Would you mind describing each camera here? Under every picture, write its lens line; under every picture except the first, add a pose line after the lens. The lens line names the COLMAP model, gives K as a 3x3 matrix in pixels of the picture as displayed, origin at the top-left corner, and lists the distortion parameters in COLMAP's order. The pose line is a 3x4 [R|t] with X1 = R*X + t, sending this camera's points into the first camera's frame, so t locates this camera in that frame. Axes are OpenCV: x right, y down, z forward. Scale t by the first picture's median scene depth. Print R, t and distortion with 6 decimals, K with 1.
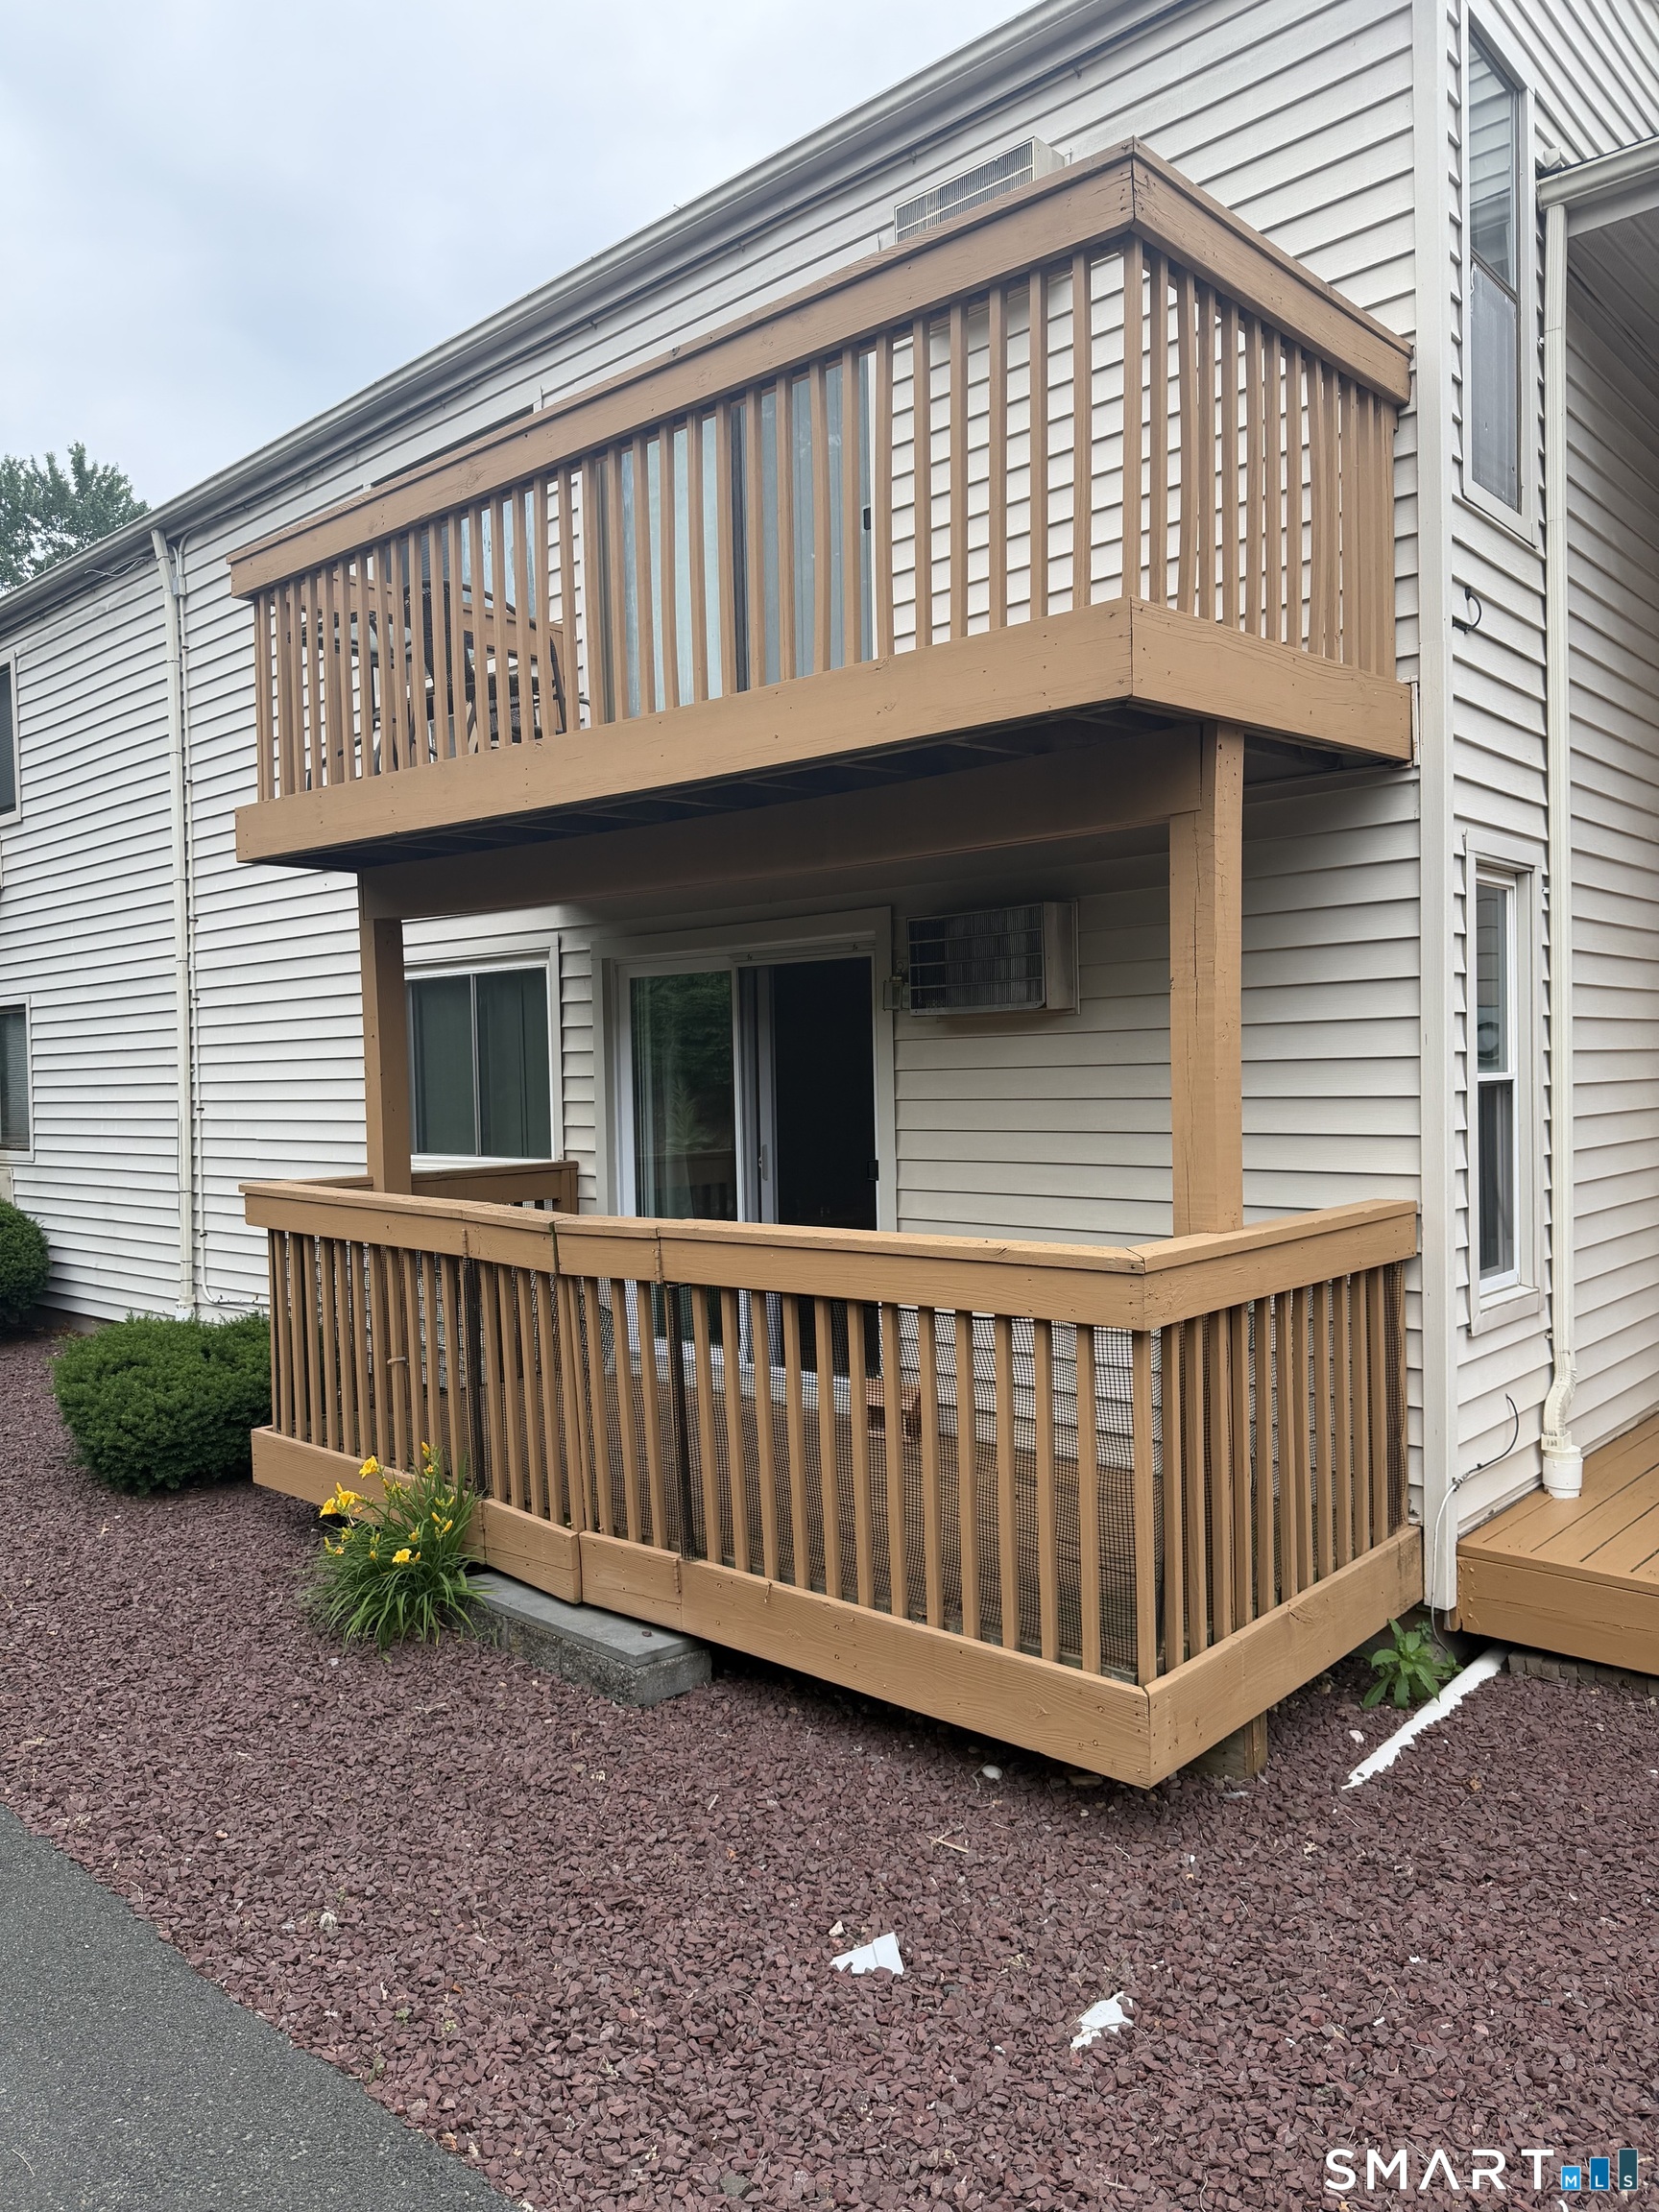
lens RADIAL K [[1567.0, 0, 821.9], [0, 1567.0, 1129.9], [0, 0, 1]] dist [0.033272, -0.040709]
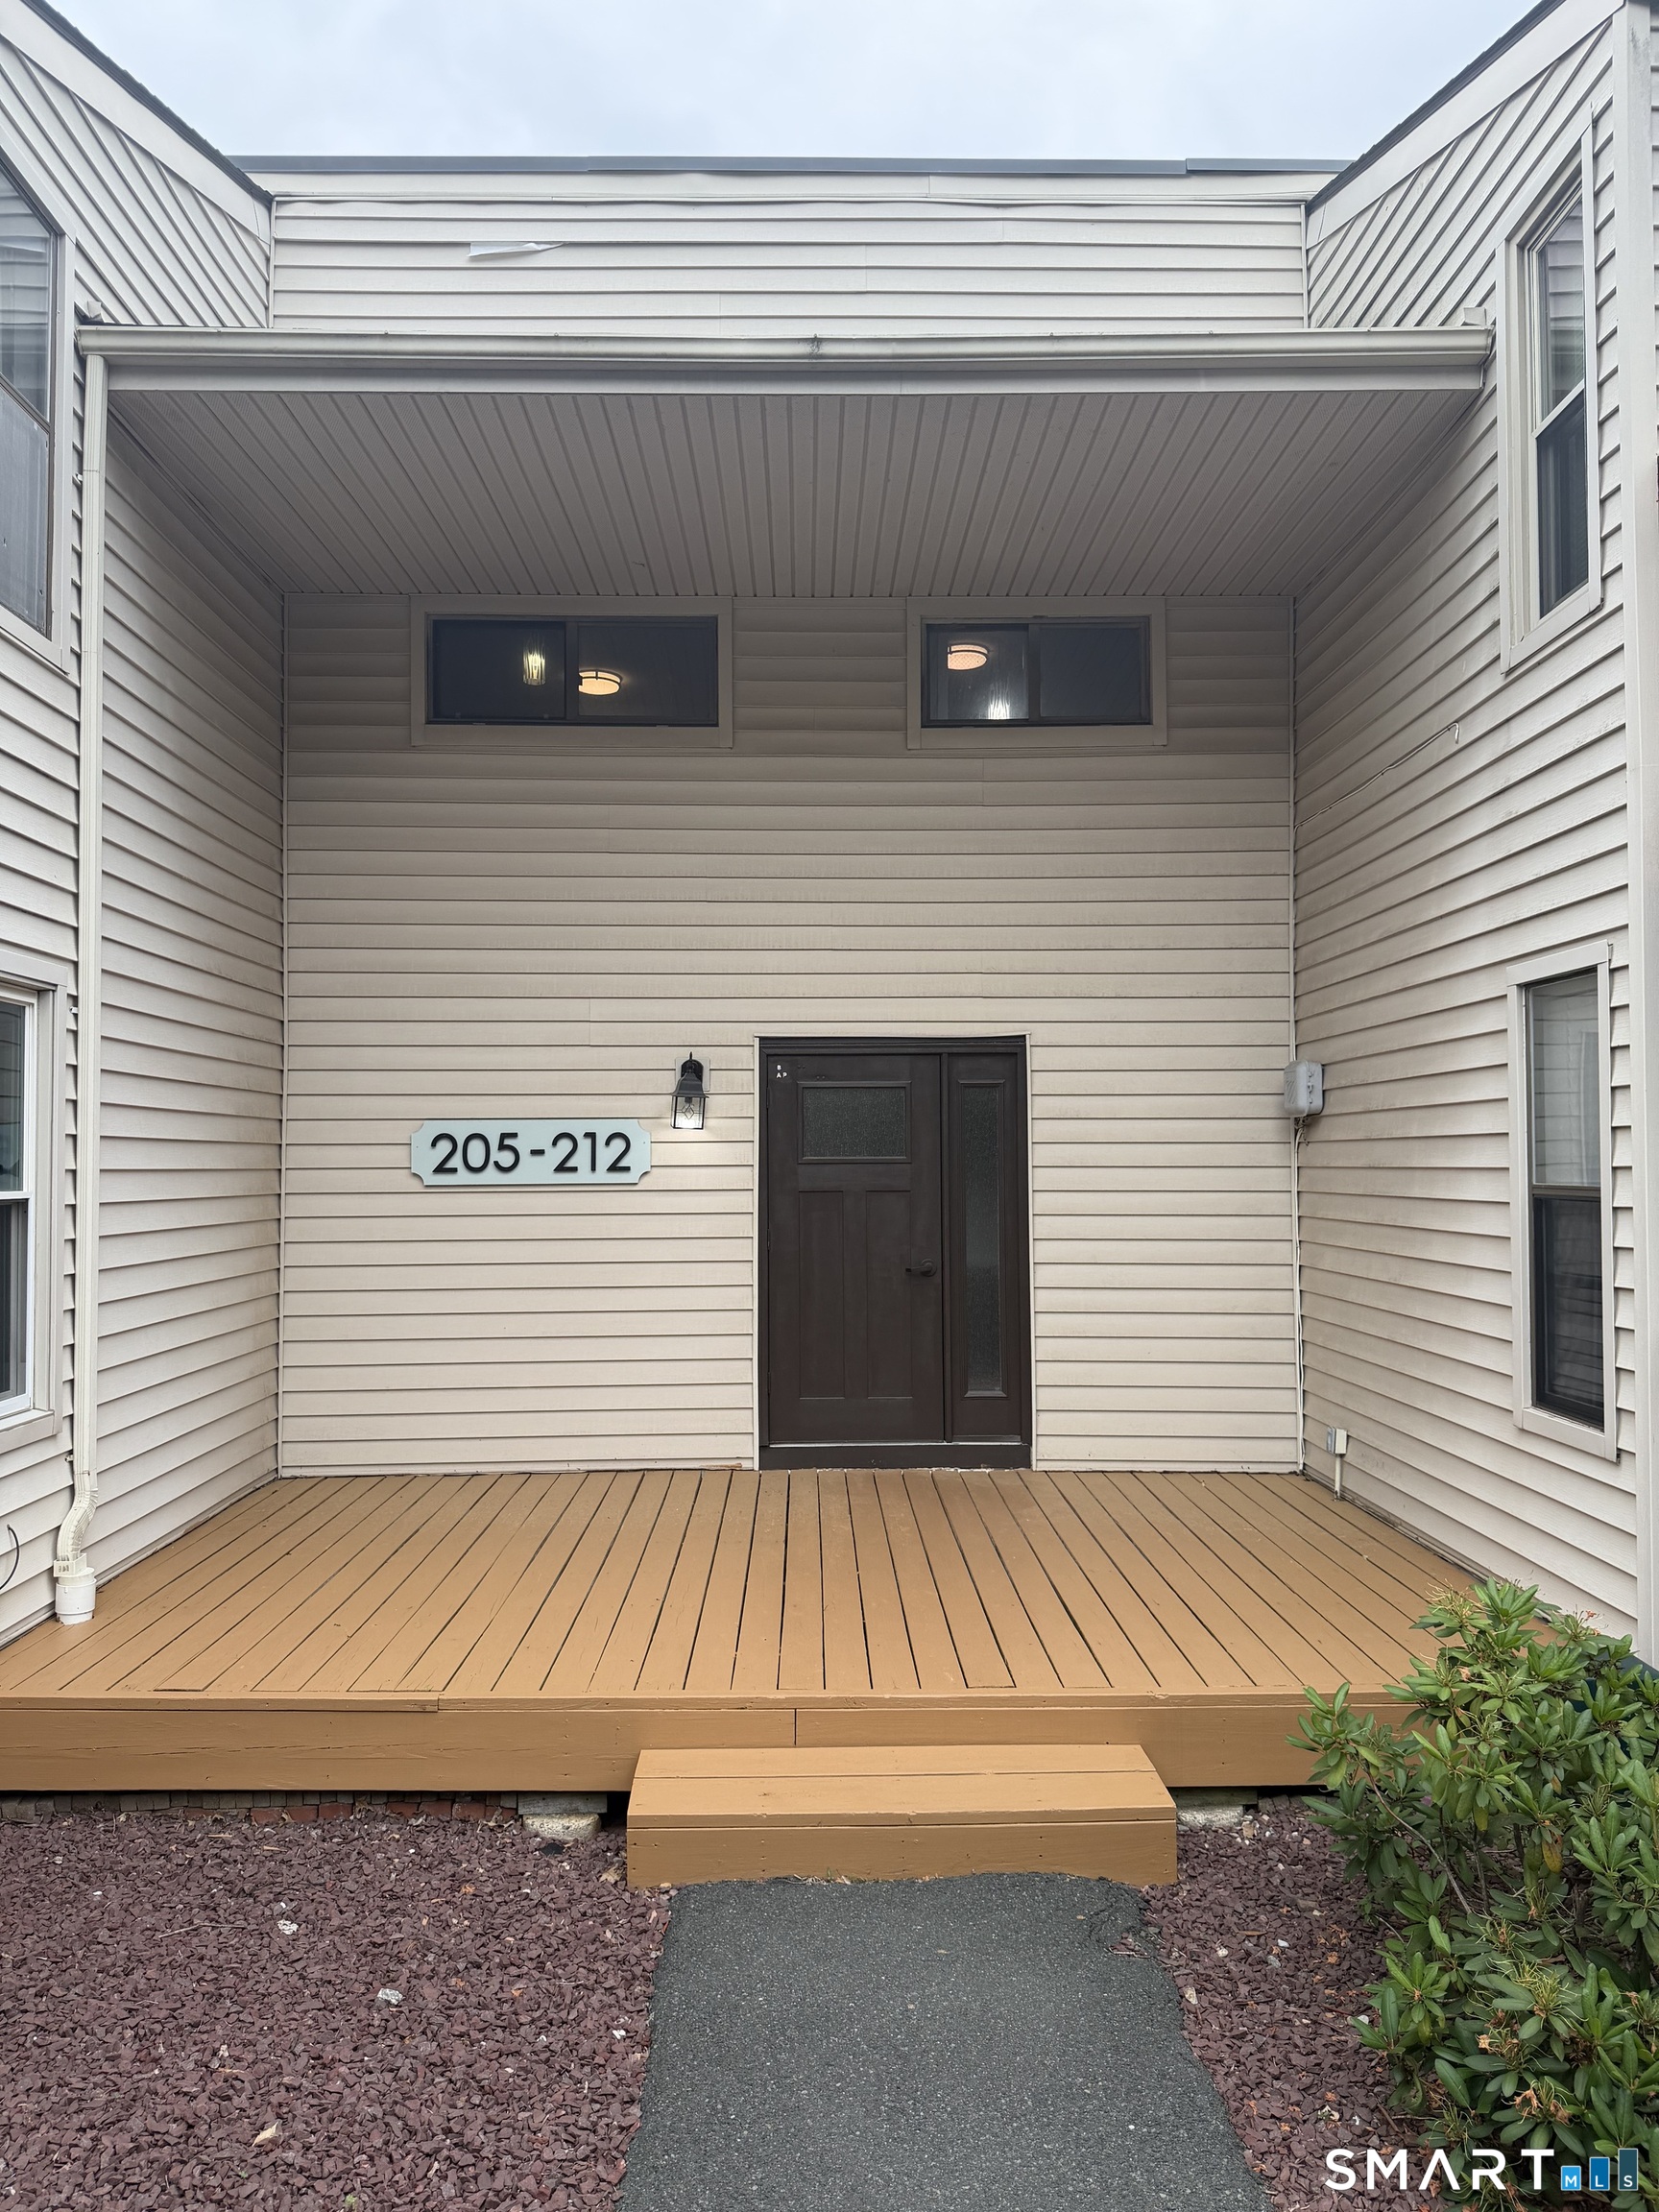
lens RADIAL K [[1567.0, 0, 823.3], [0, 1567.0, 1125.6], [0, 0, 1]] dist [0.033272, -0.040709]
pose [[0.727218, 0.034948, 0.685516, 0.129126], [0.014862, 0.997667, -0.066628, -0.004360], [-0.686246, 0.058641, 0.725002, -0.056157]]
